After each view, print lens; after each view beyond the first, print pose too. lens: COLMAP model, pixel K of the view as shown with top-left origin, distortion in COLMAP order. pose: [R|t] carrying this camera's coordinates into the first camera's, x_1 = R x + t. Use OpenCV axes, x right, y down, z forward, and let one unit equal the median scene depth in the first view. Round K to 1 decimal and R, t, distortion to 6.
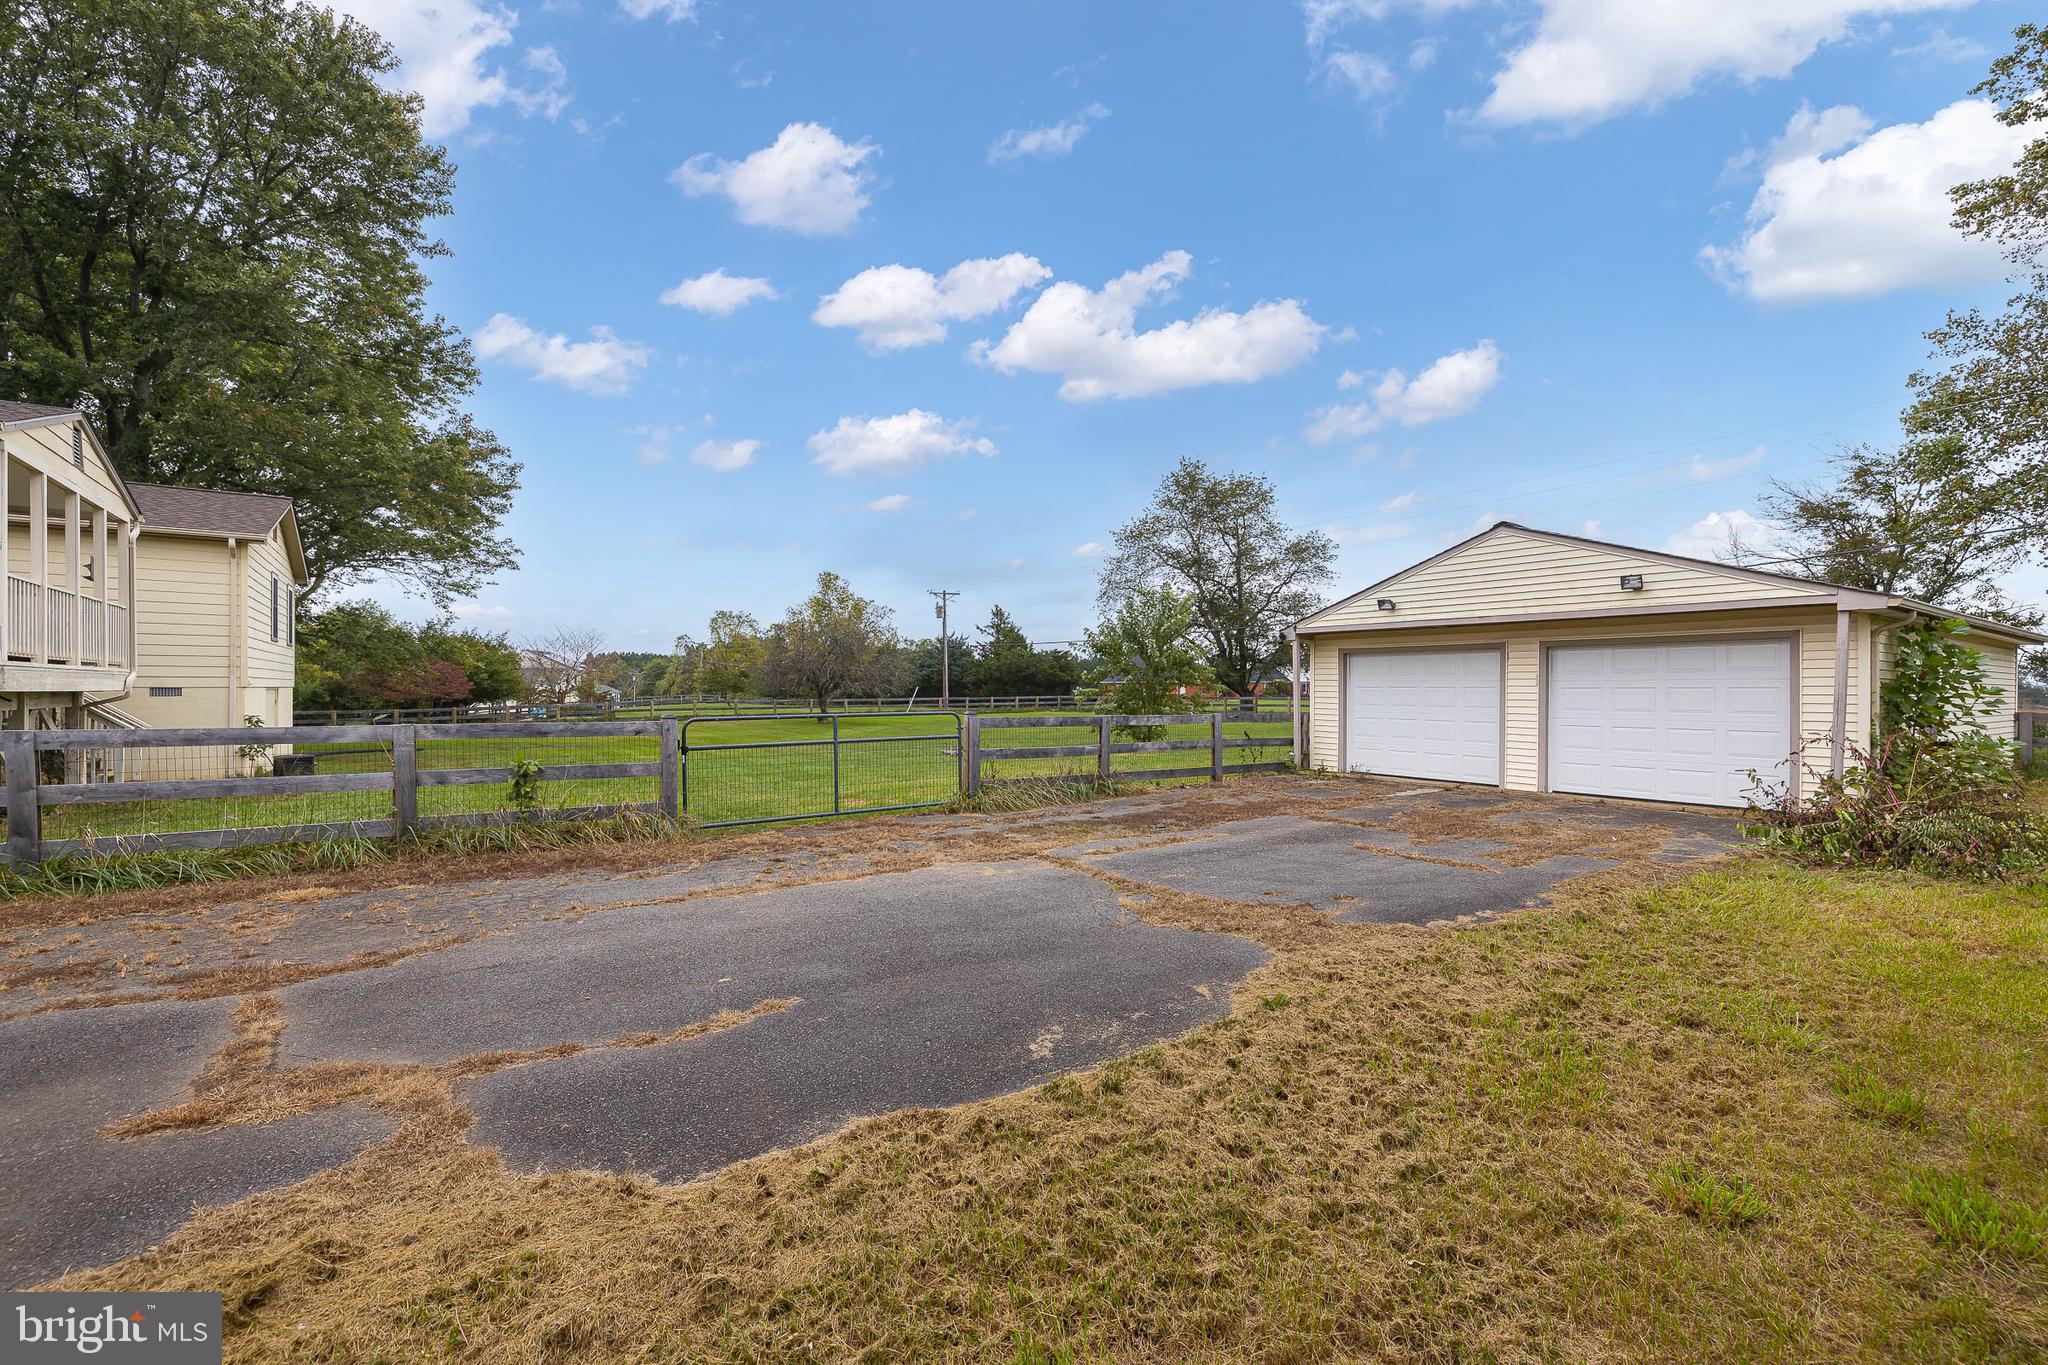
lens RADIAL K [[814.4, 0, 1022.8], [0, 814.4, 683.0], [0, 0, 1]] dist [0.000623, 0.000106]
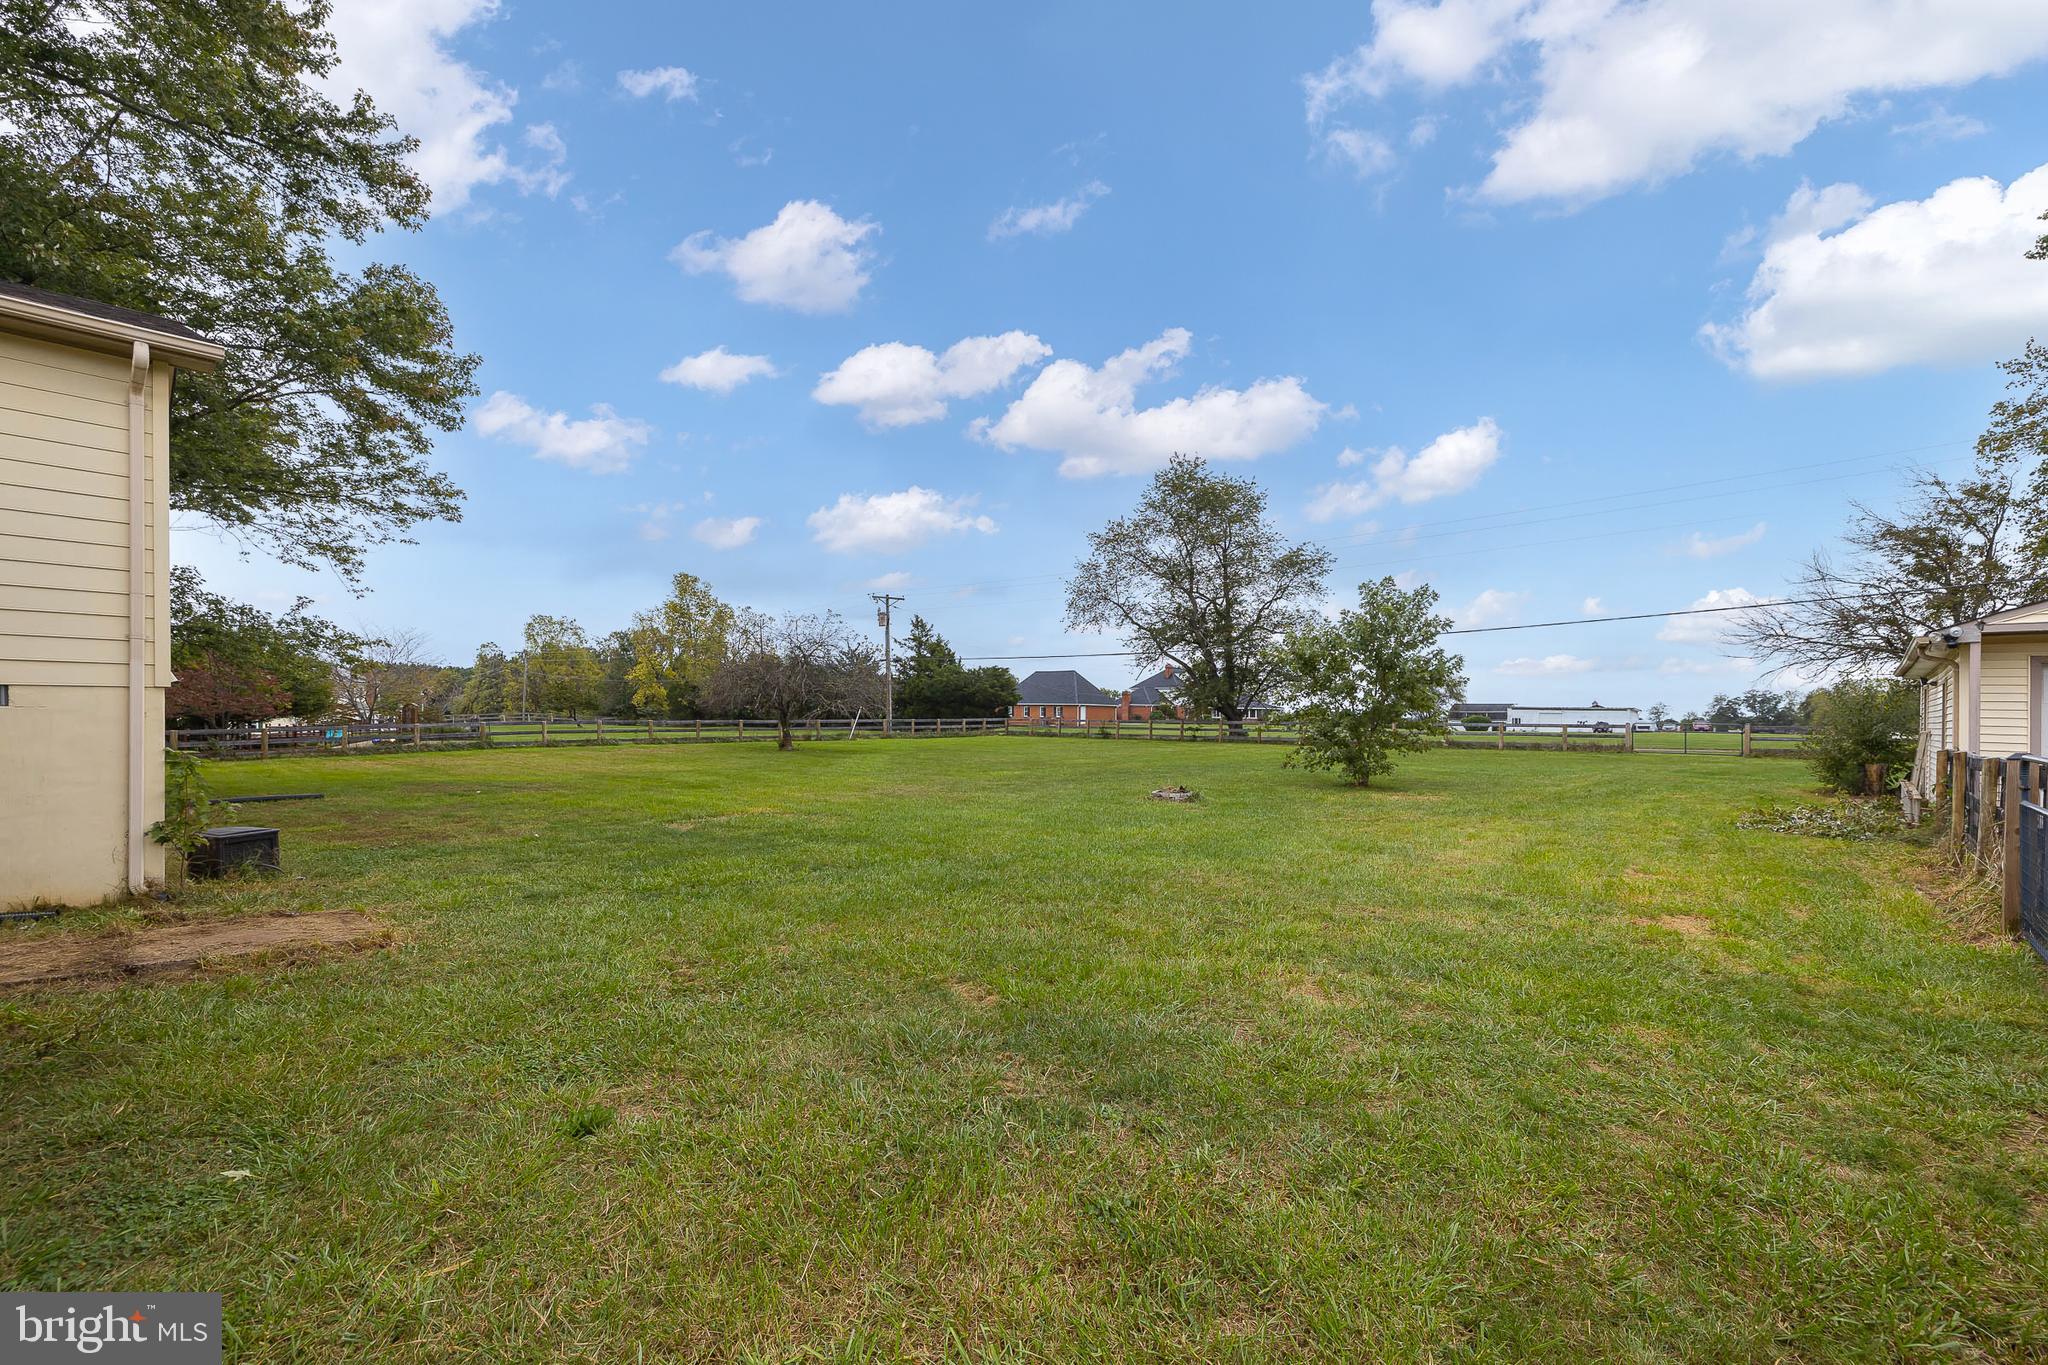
lens RADIAL K [[829.3, 0, 999.0], [0, 829.3, 714.7], [0, 0, 1]] dist [0.000416, -0.000114]
pose [[0.979339, 0.007163, 0.202099, -0.157287], [-0.009307, 0.999910, 0.009661, 0.003711], [-0.202011, -0.011343, 0.979317, 0.120538]]
